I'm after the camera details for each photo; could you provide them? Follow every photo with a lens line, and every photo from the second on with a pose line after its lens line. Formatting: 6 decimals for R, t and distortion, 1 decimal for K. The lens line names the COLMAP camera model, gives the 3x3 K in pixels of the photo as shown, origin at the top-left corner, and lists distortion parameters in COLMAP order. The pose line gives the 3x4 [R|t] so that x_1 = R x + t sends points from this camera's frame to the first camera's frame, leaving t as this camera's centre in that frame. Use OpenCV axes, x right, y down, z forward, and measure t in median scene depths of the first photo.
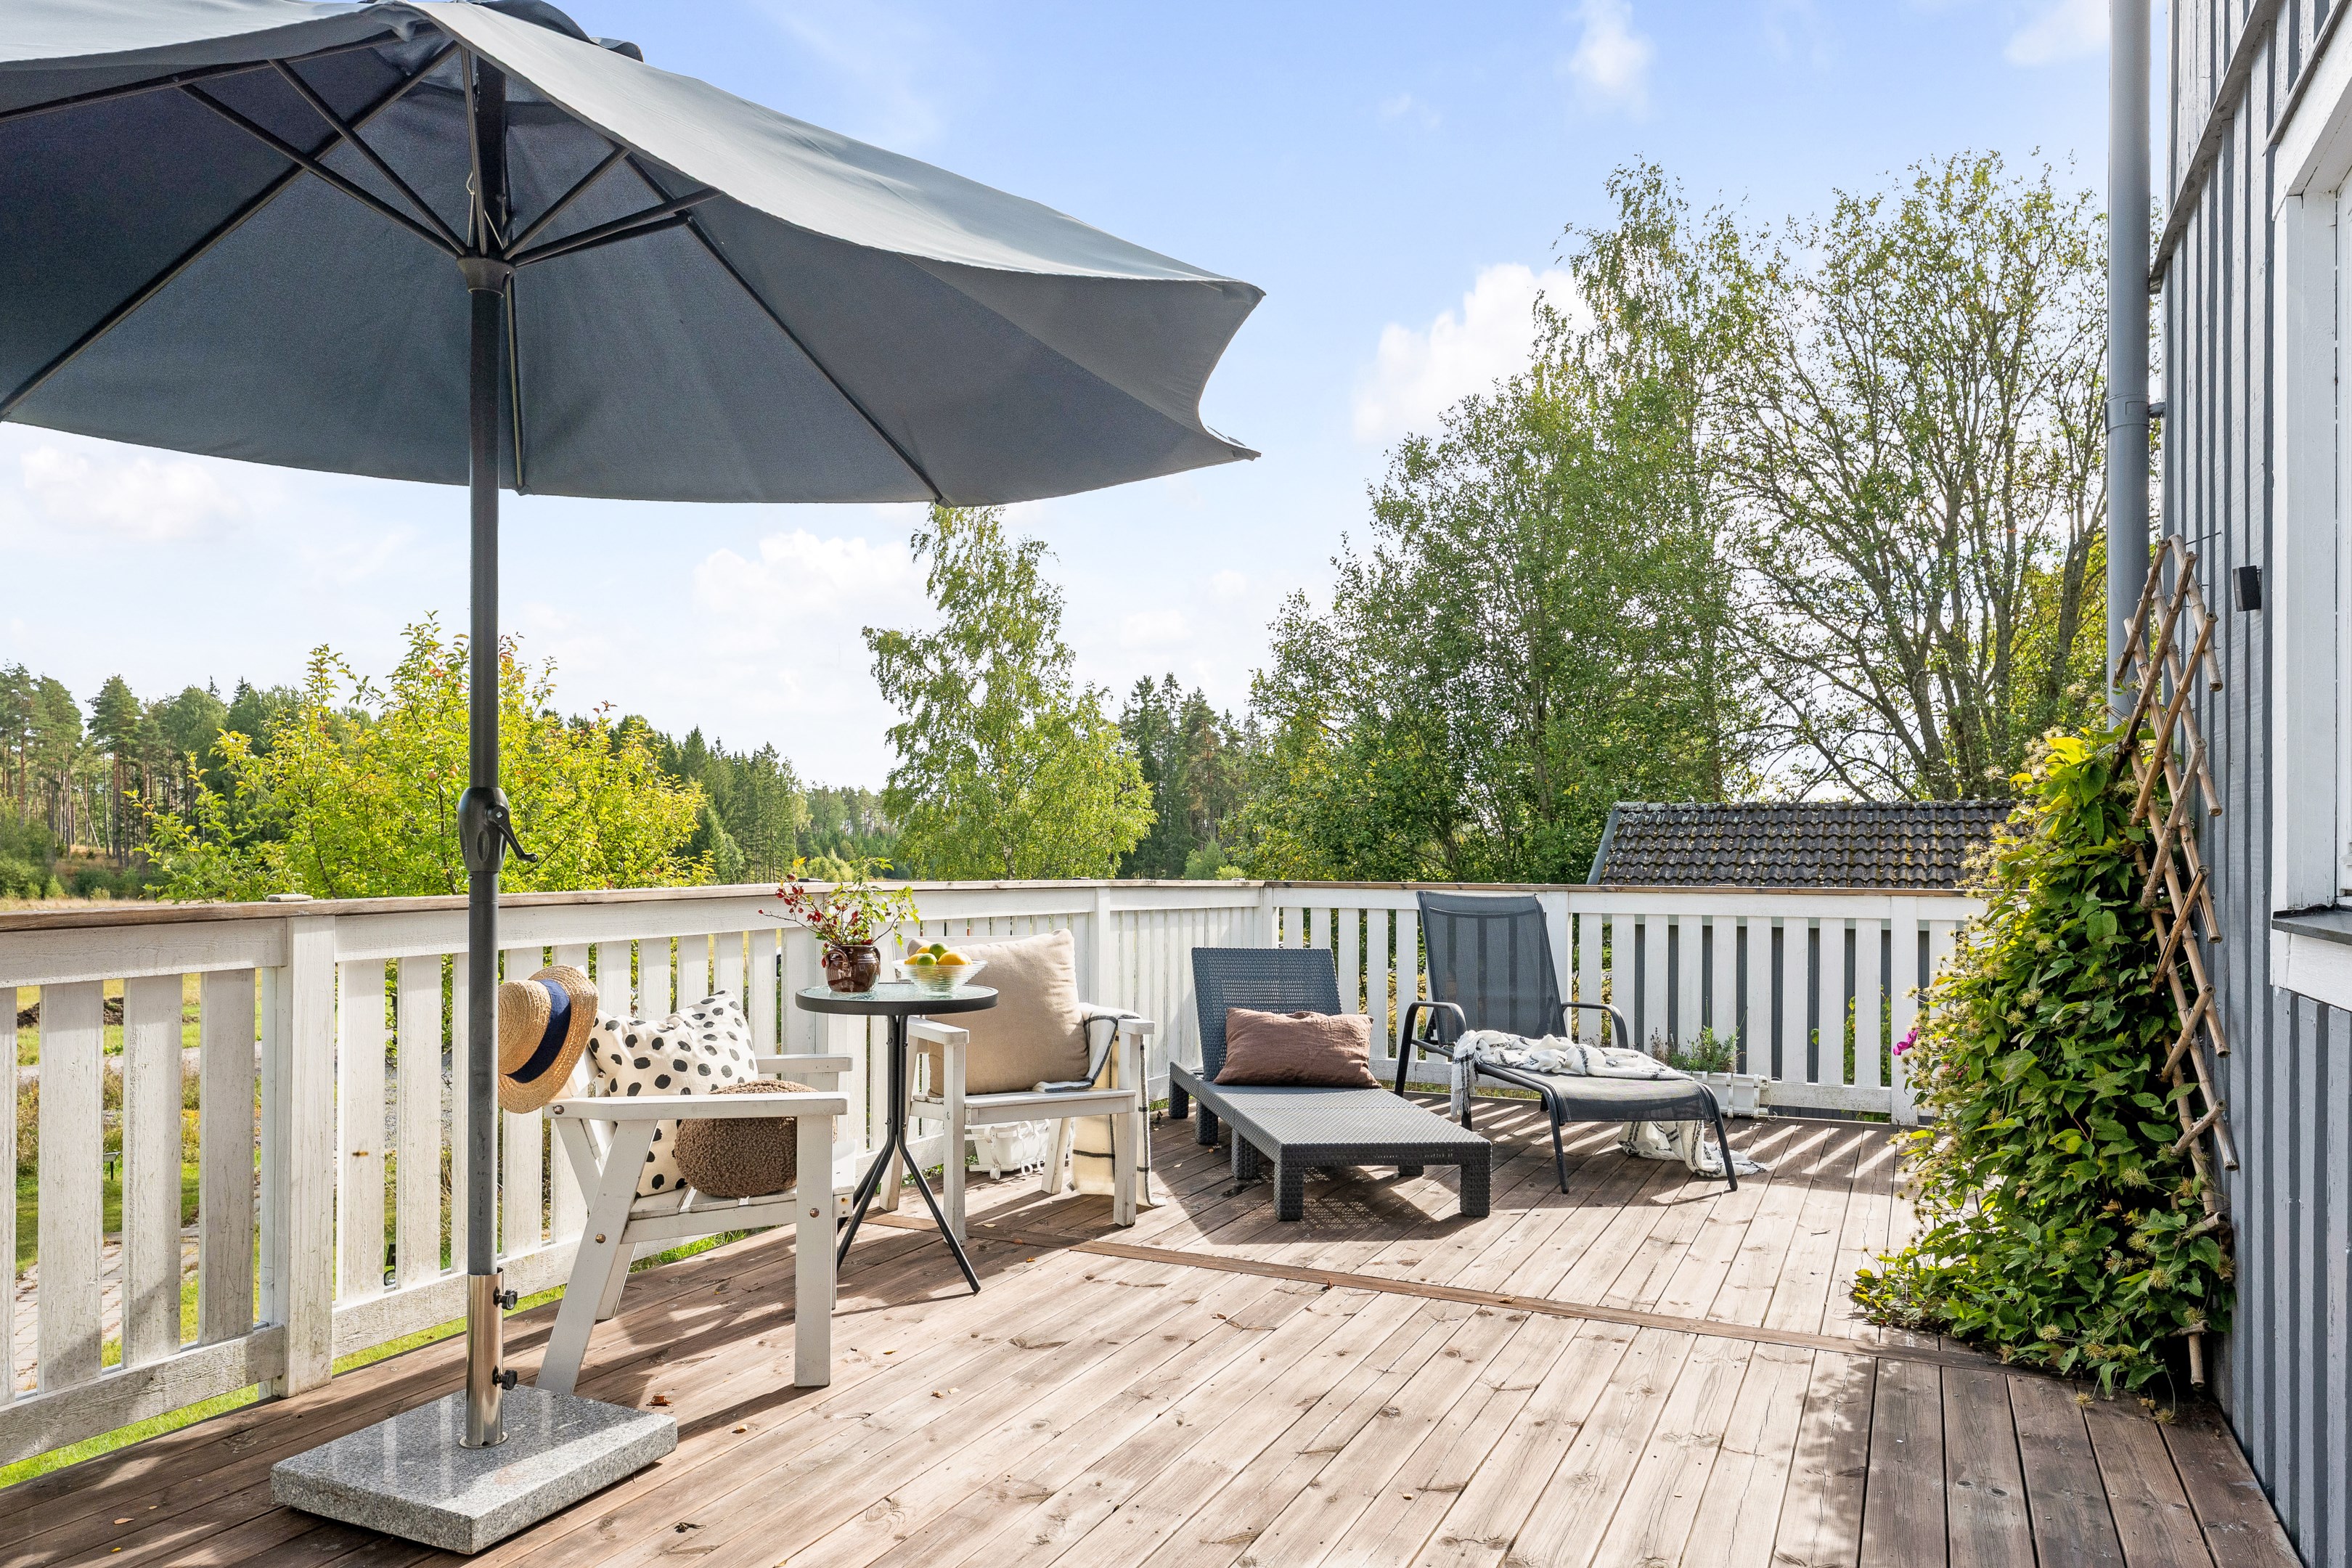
lens RADIAL K [[1579.2, 0, 1180.9], [0, 1579.2, 851.5], [0, 0, 1]] dist [-0.002703, -0.001682]
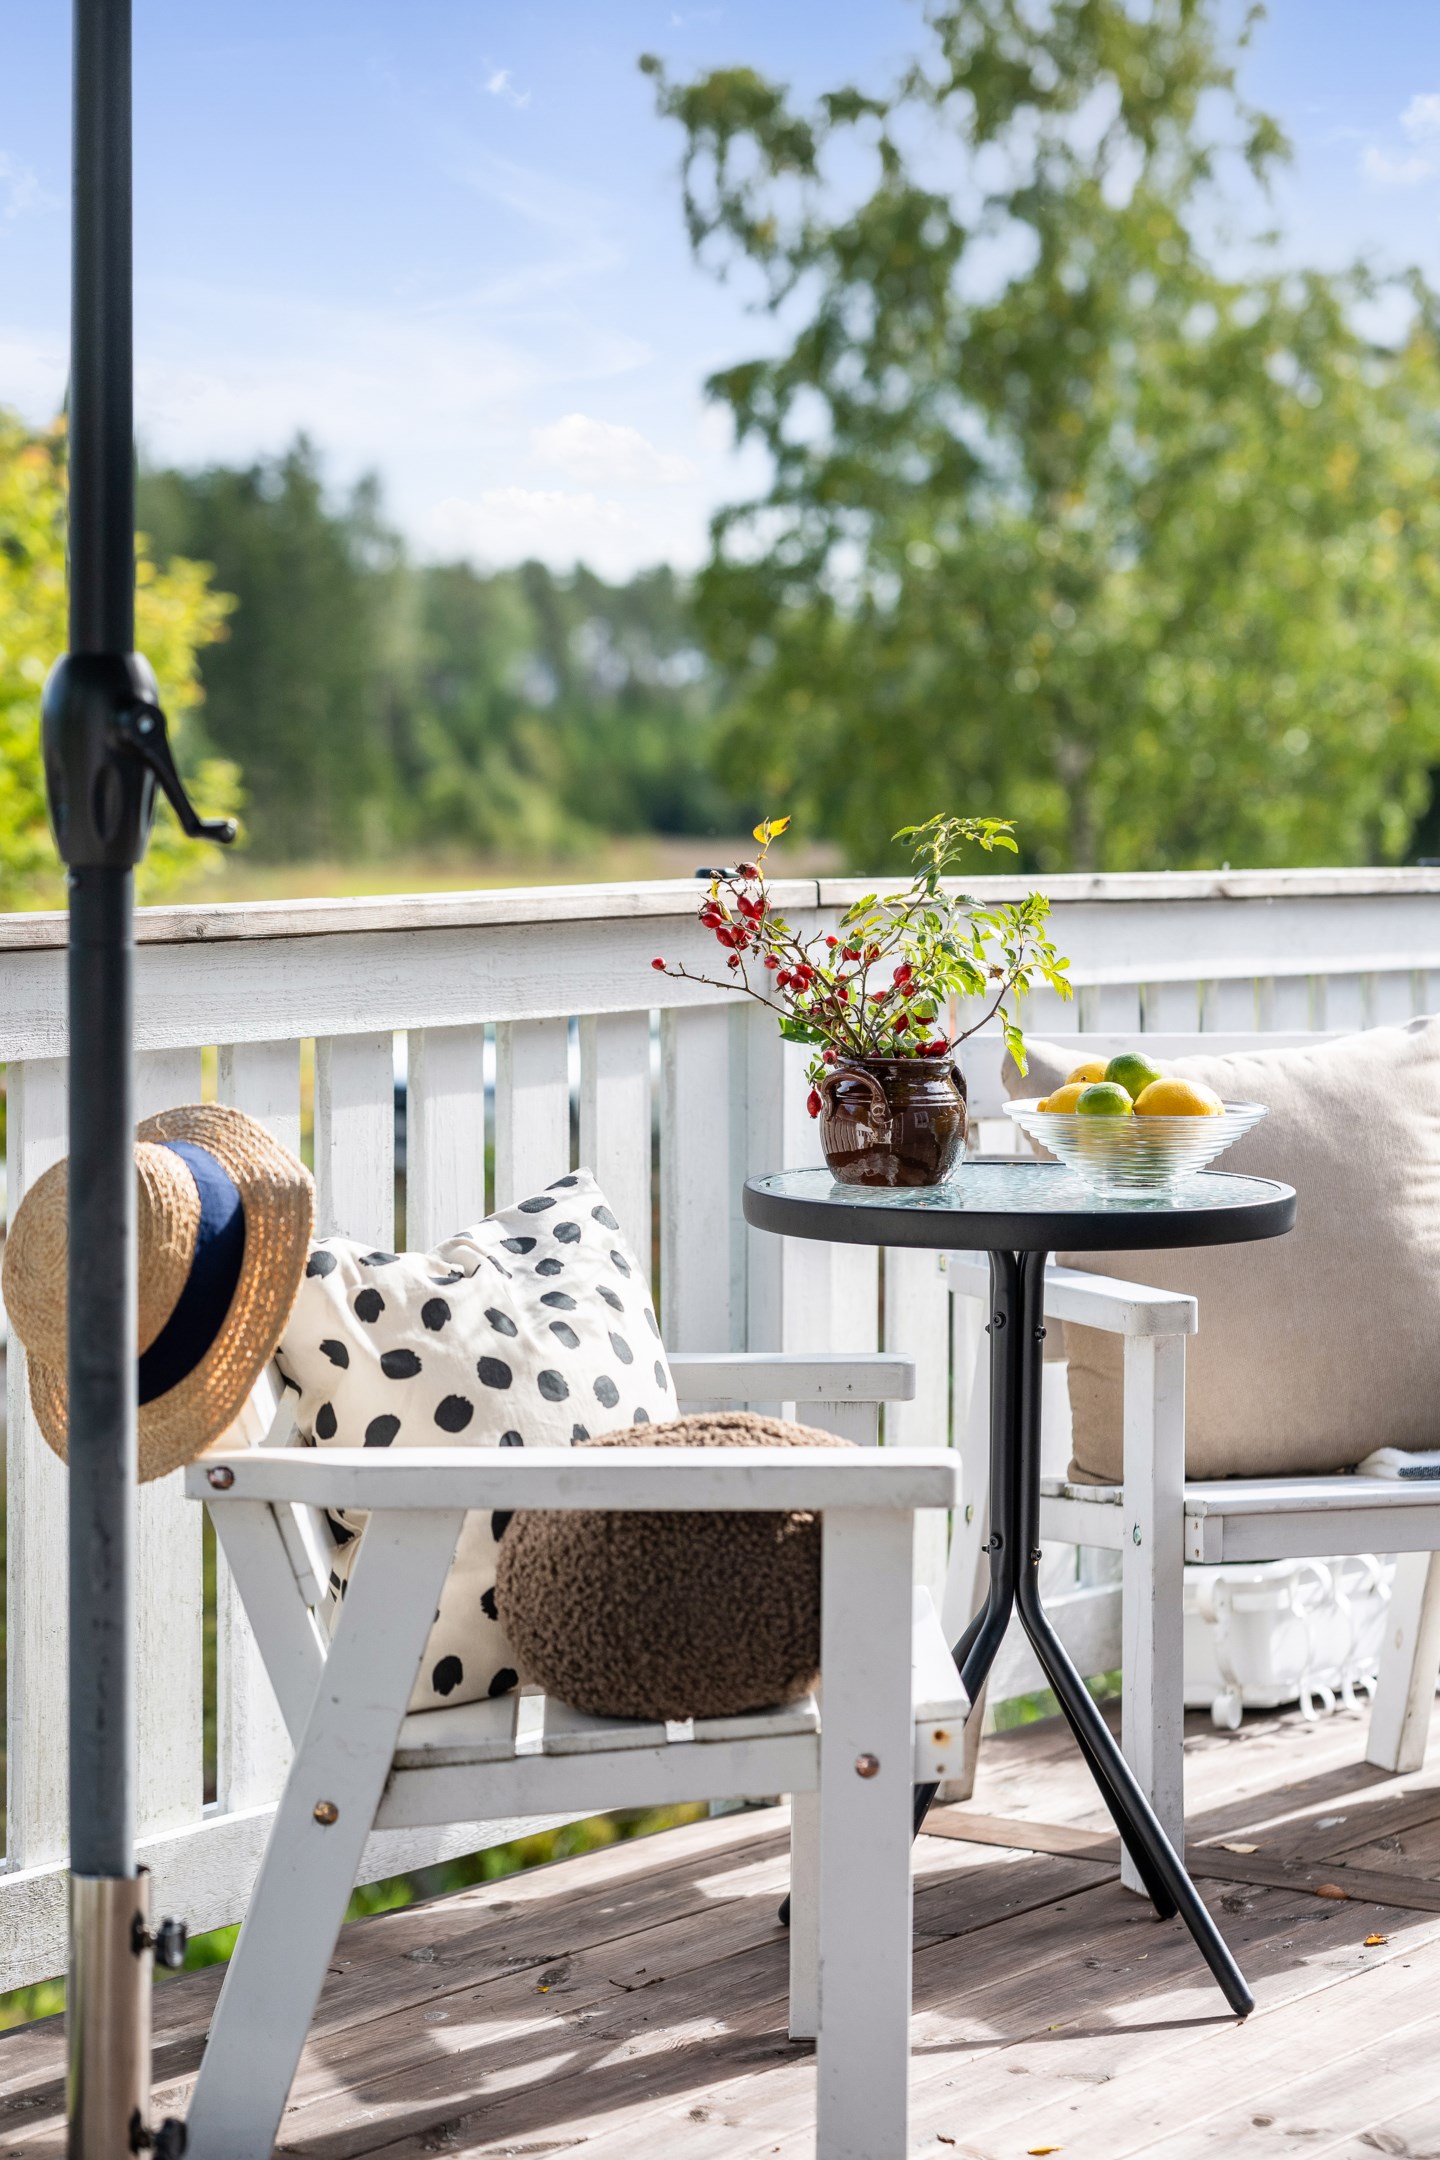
lens RADIAL K [[5230.8, 0, 720.0], [0, 5230.8, 1080.0], [0, 0, 1]] dist [0.033430, 0.331888]
pose [[0.987743, 0.009900, -0.155778, -0.062172], [0.000066, 0.997960, 0.063840, -0.012165], [0.156092, -0.063068, 0.985727, -0.192079]]
